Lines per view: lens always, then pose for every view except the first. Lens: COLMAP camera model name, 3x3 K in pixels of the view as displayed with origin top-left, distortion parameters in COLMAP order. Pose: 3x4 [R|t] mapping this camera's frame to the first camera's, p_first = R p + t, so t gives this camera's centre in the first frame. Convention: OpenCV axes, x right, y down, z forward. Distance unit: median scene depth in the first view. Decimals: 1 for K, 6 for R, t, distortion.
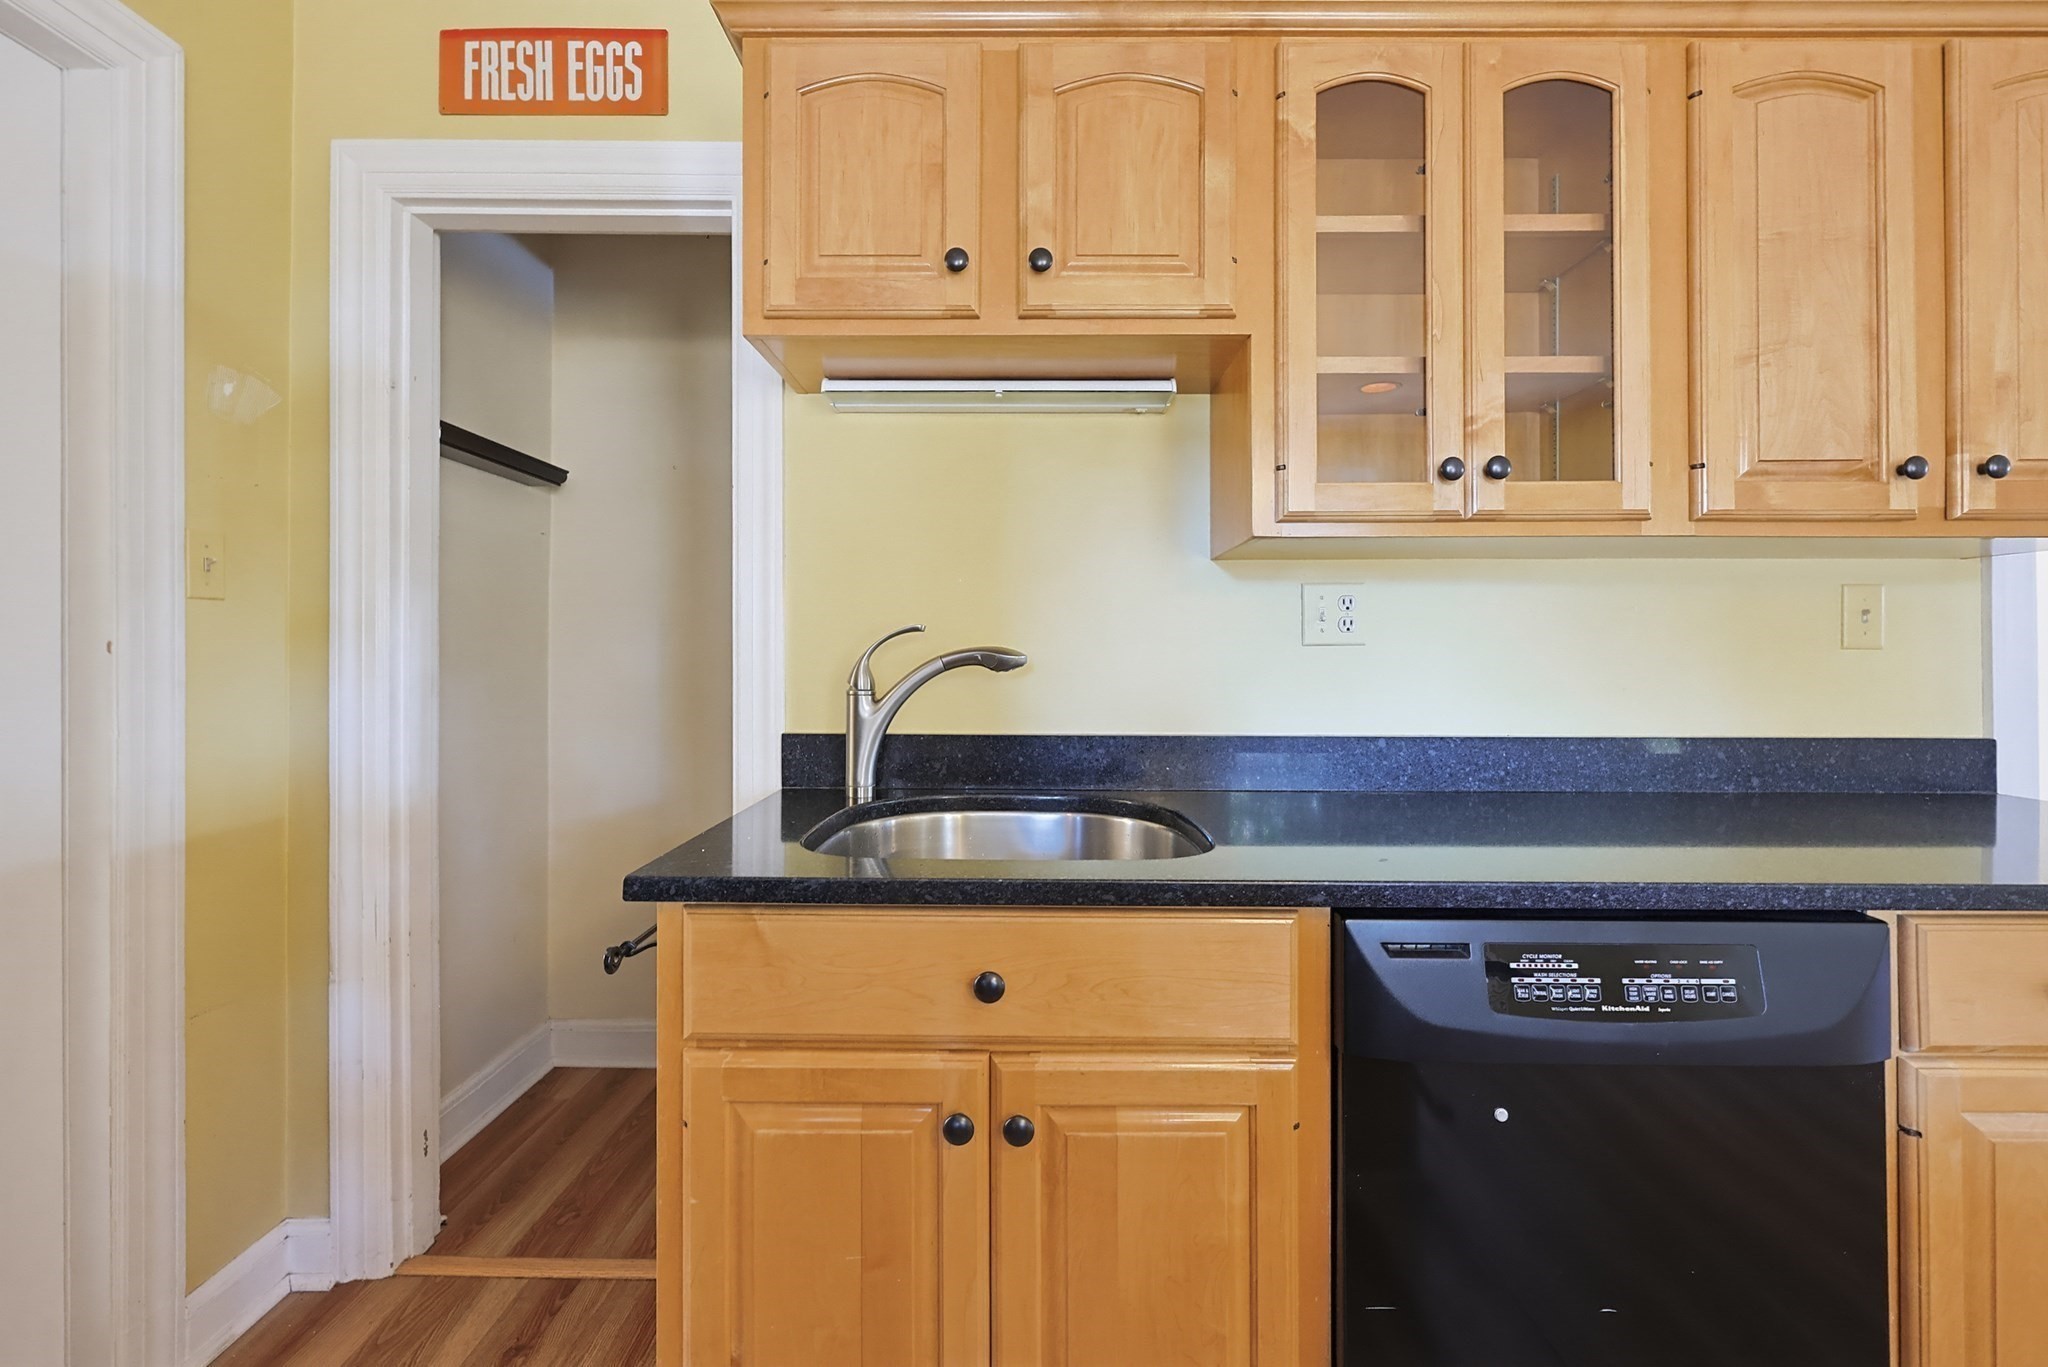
lens RADIAL K [[870.0, 0, 1027.5], [0, 870.0, 651.4], [0, 0, 1]] dist [0.000186, -0.000082]
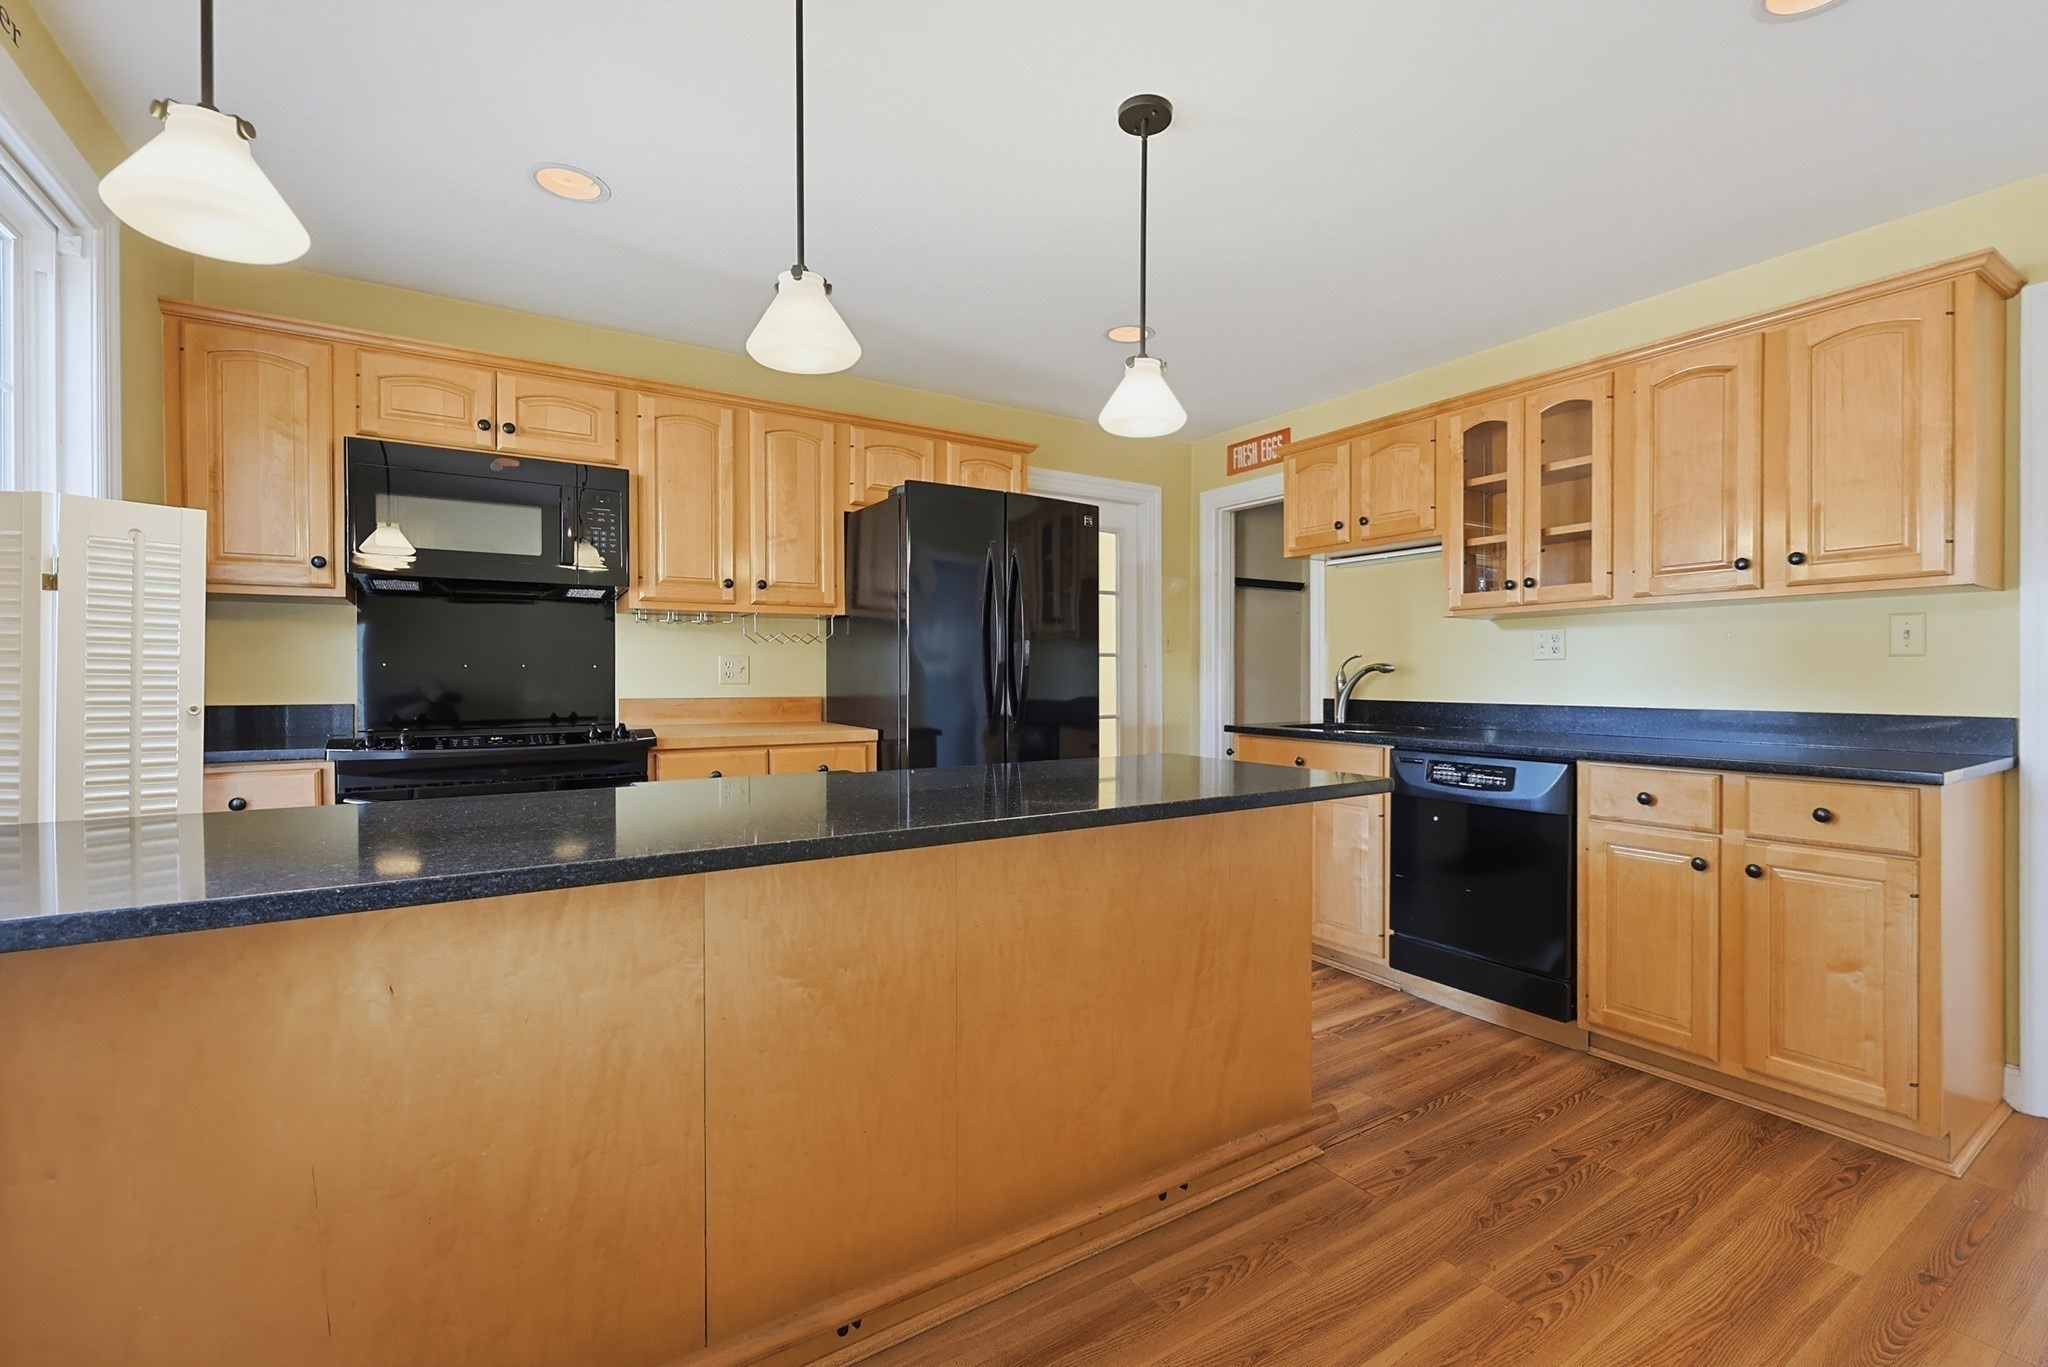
lens RADIAL K [[897.0, 0, 1029.9], [0, 897.0, 688.3], [0, 0, 1]] dist [-0.001503, 0.000055]
pose [[0.528785, 0.009218, -0.848706, 1.689956], [0.005223, 0.999887, 0.014115, 0.025980], [0.848740, -0.011896, 0.528677, -1.257498]]
